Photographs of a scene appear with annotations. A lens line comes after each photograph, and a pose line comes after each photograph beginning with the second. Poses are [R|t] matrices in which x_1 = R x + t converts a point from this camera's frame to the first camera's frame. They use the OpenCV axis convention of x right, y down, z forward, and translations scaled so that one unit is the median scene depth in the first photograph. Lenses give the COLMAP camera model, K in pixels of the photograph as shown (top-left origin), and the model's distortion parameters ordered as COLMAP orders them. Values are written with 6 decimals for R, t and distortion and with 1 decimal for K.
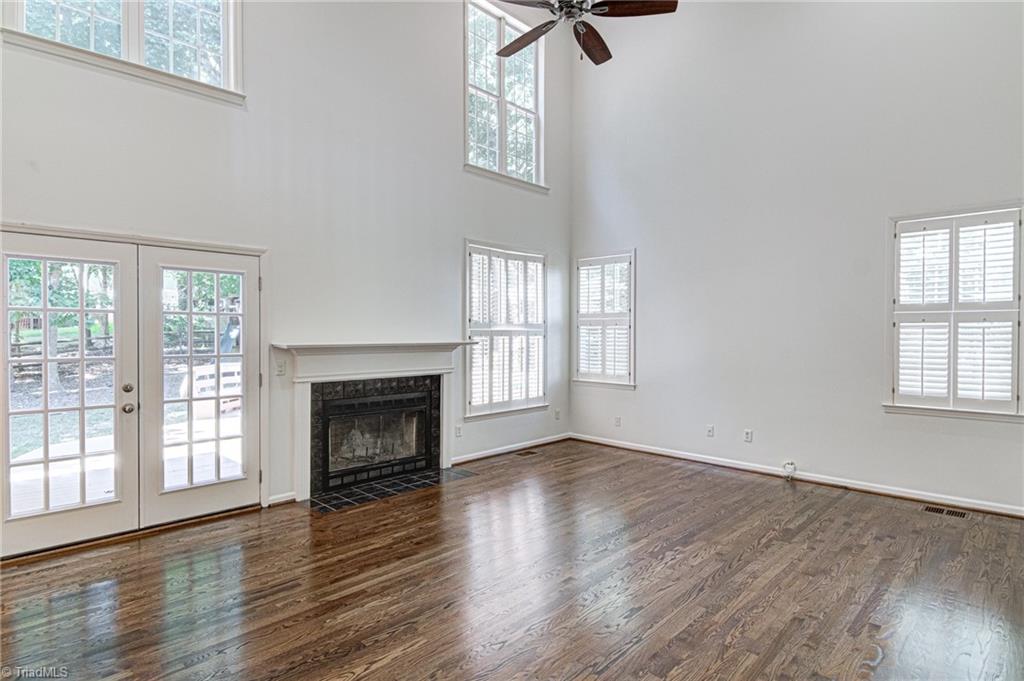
lens RADIAL K [[534.6, 0, 511.9], [0, 534.6, 336.0], [0, 0, 1]] dist [0.009195, -0.004071]
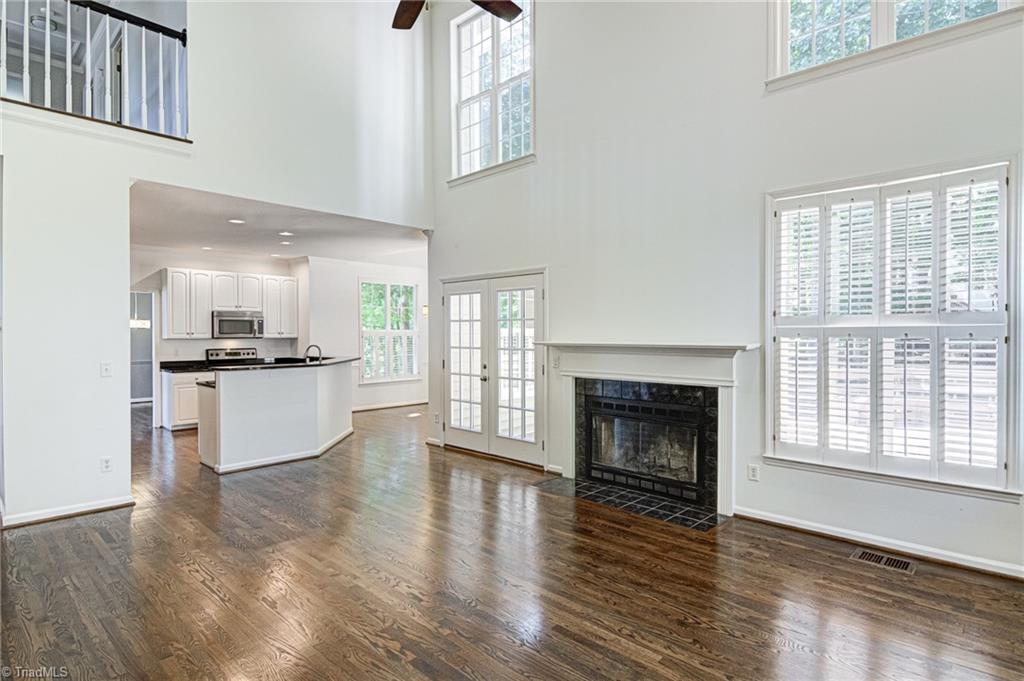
lens RADIAL K [[534.6, 0, 522.4], [0, 534.6, 336.6], [0, 0, 1]] dist [0.009195, -0.004071]
pose [[0.027846, 0.004958, -0.999600, 0.704904], [-0.006001, 0.999971, 0.004793, -0.002120], [0.999594, 0.005865, 0.027875, 0.808220]]
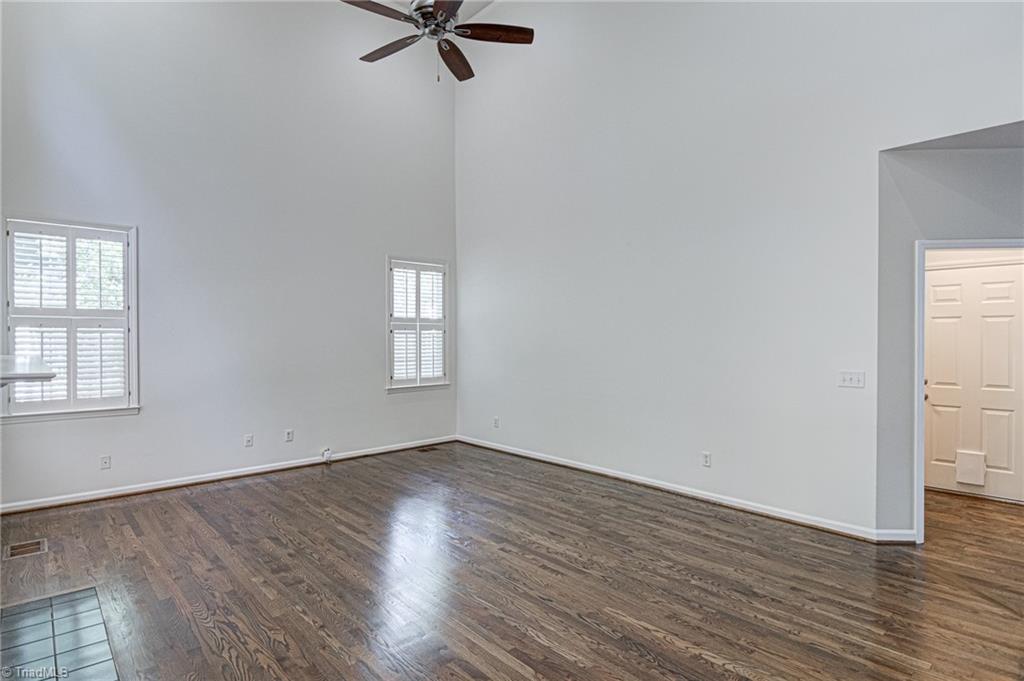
lens RADIAL K [[534.6, 0, 510.1], [0, 534.6, 336.7], [0, 0, 1]] dist [0.009195, -0.004071]
pose [[0.066586, 0.000006, 0.997781, -0.661345], [0.007799, 0.999969, -0.000526, -0.003966], [-0.997750, 0.007817, 0.066584, 0.568788]]
